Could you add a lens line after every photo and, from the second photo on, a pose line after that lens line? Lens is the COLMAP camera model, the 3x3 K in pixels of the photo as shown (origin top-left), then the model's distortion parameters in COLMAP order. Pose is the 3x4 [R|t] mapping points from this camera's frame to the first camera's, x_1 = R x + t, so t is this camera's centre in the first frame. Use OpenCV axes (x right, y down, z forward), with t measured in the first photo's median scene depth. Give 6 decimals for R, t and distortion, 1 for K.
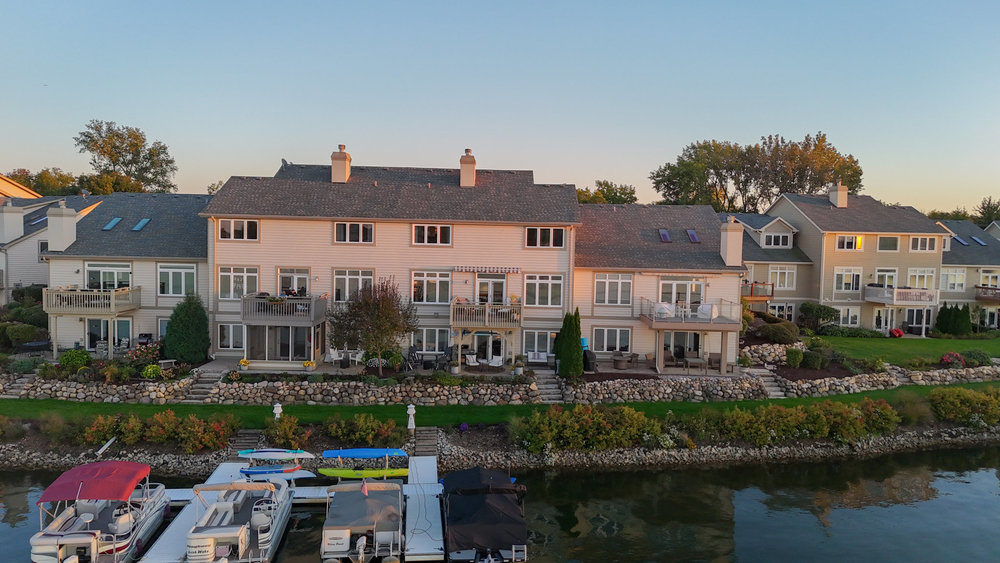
lens RADIAL K [[733.3, 0, 500.0], [0, 733.3, 281.5], [0, 0, 1]] dist [0.075787, -0.077828]
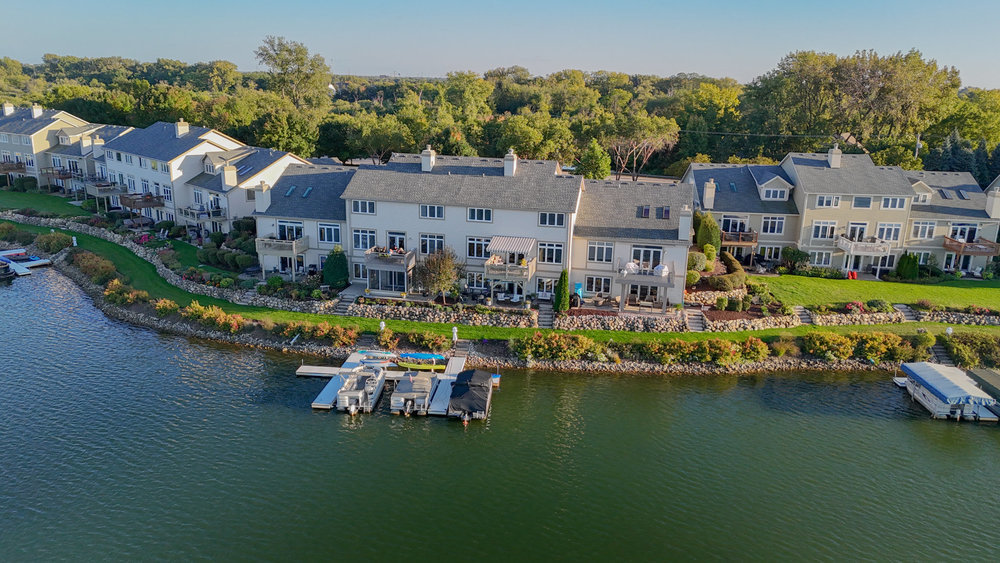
lens RADIAL K [[733.3, 0, 500.0], [0, 733.3, 281.5], [0, 0, 1]] dist [0.075787, -0.077828]
pose [[0.979602, 0.055906, -0.193016, 0.256383], [-0.016991, 0.980125, 0.197653, -0.231889], [0.200229, -0.190341, 0.961082, -0.512779]]
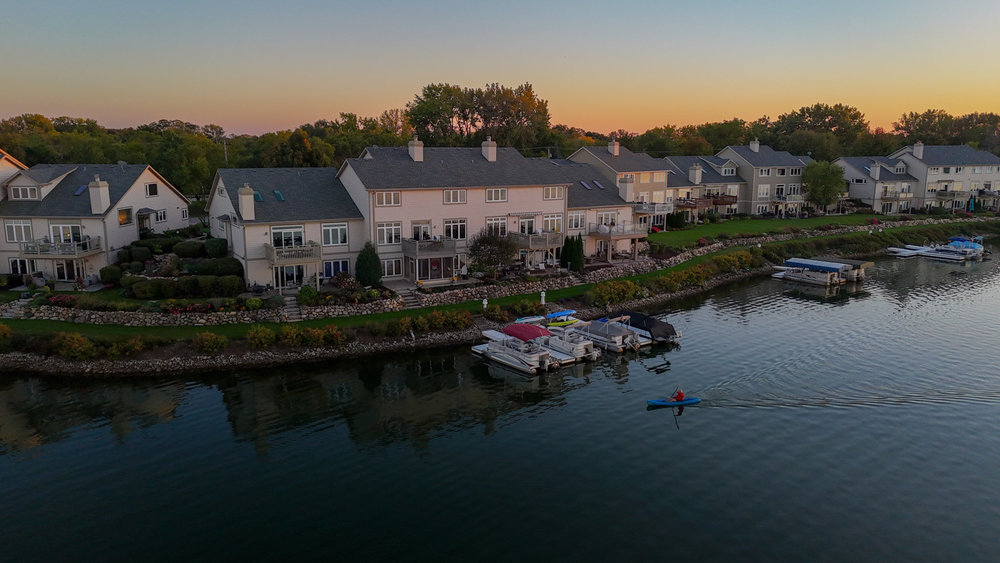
lens RADIAL K [[733.3, 0, 500.0], [0, 733.3, 281.5], [0, 0, 1]] dist [0.075787, -0.077828]
pose [[0.859398, -0.113820, 0.498478, -0.929960], [0.049668, 0.988881, 0.140167, -0.101675], [-0.508889, -0.095701, 0.855496, -0.436578]]
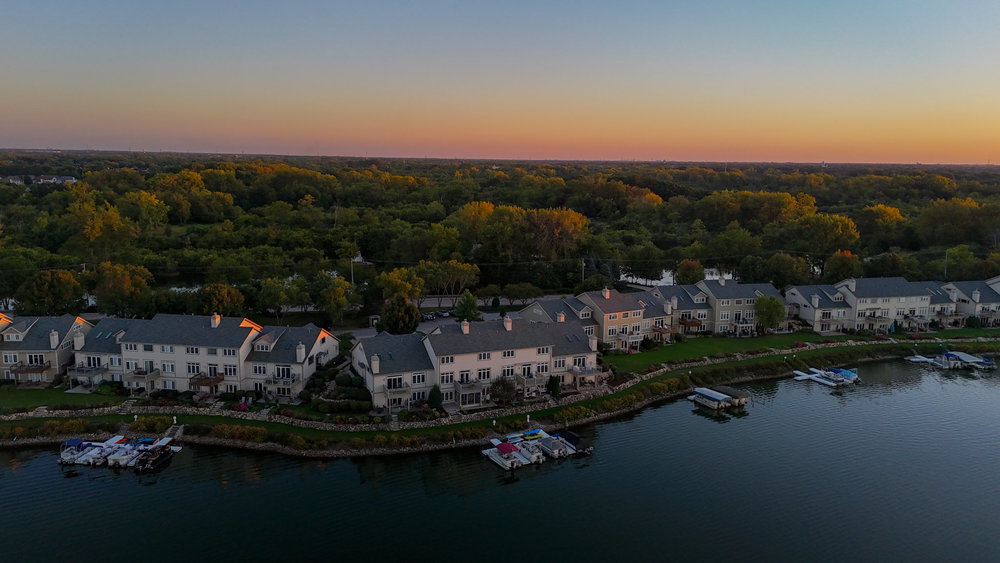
lens RADIAL K [[741.3, 0, 501.5], [0, 741.3, 259.3], [0, 0, 1]] dist [0.078116, -0.086633]
pose [[0.915873, -0.061724, 0.396695, -1.275085], [0.029928, 0.995858, 0.085854, -0.697555], [-0.400351, -0.066759, 0.913927, -1.685964]]
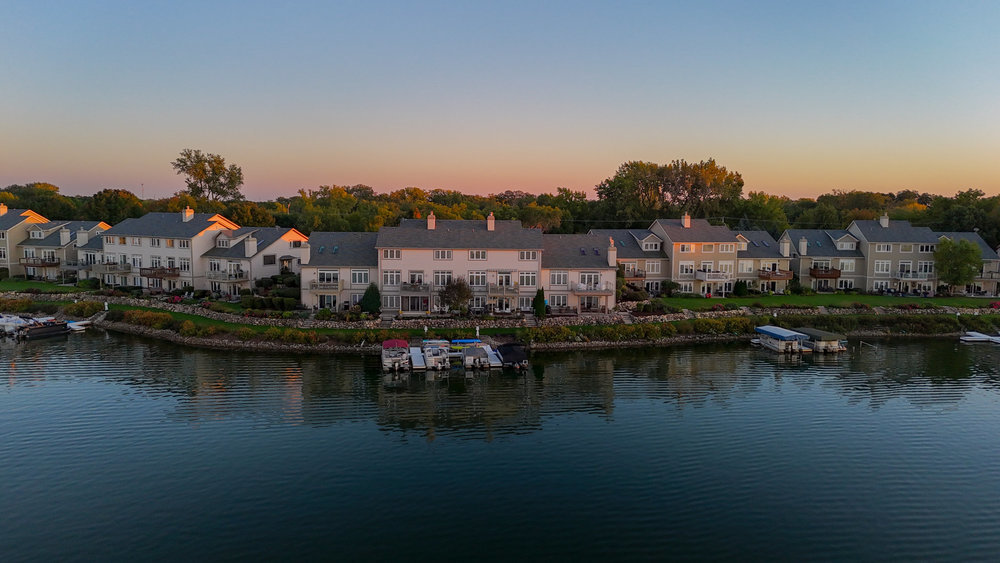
lens RADIAL K [[733.3, 0, 500.0], [0, 733.3, 281.5], [0, 0, 1]] dist [0.075787, -0.077828]
pose [[0.998992, -0.015805, 0.042012, -0.119705], [0.014211, 0.999177, 0.037980, -0.066463], [-0.042578, -0.037344, 0.998395, -1.234155]]
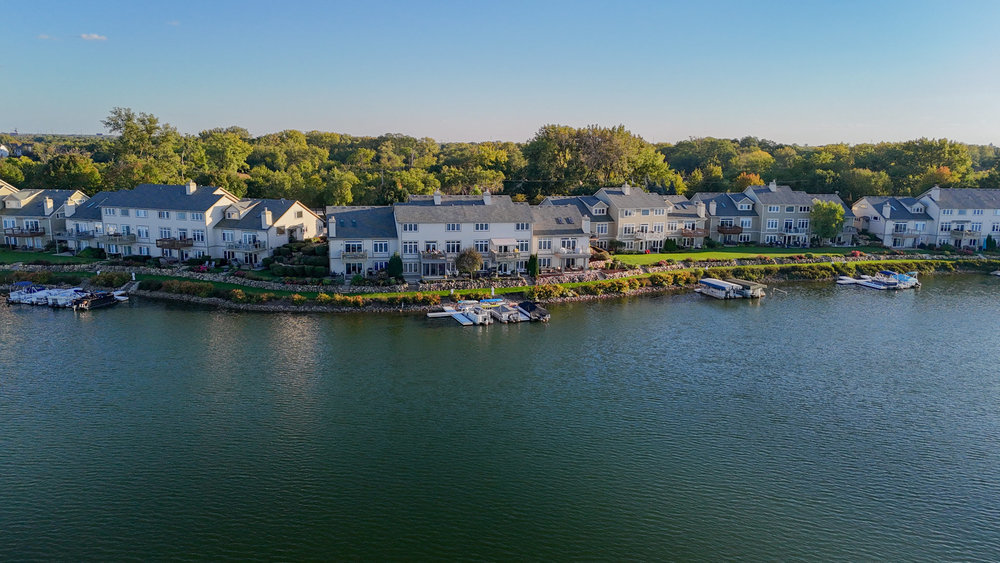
lens RADIAL K [[733.3, 0, 500.0], [0, 733.3, 281.5], [0, 0, 1]] dist [0.075787, -0.077828]
pose [[0.971658, -0.051001, 0.230825, -0.654142], [0.021667, 0.991553, 0.127879, -0.205595], [-0.235397, -0.119253, 0.964555, -1.618402]]
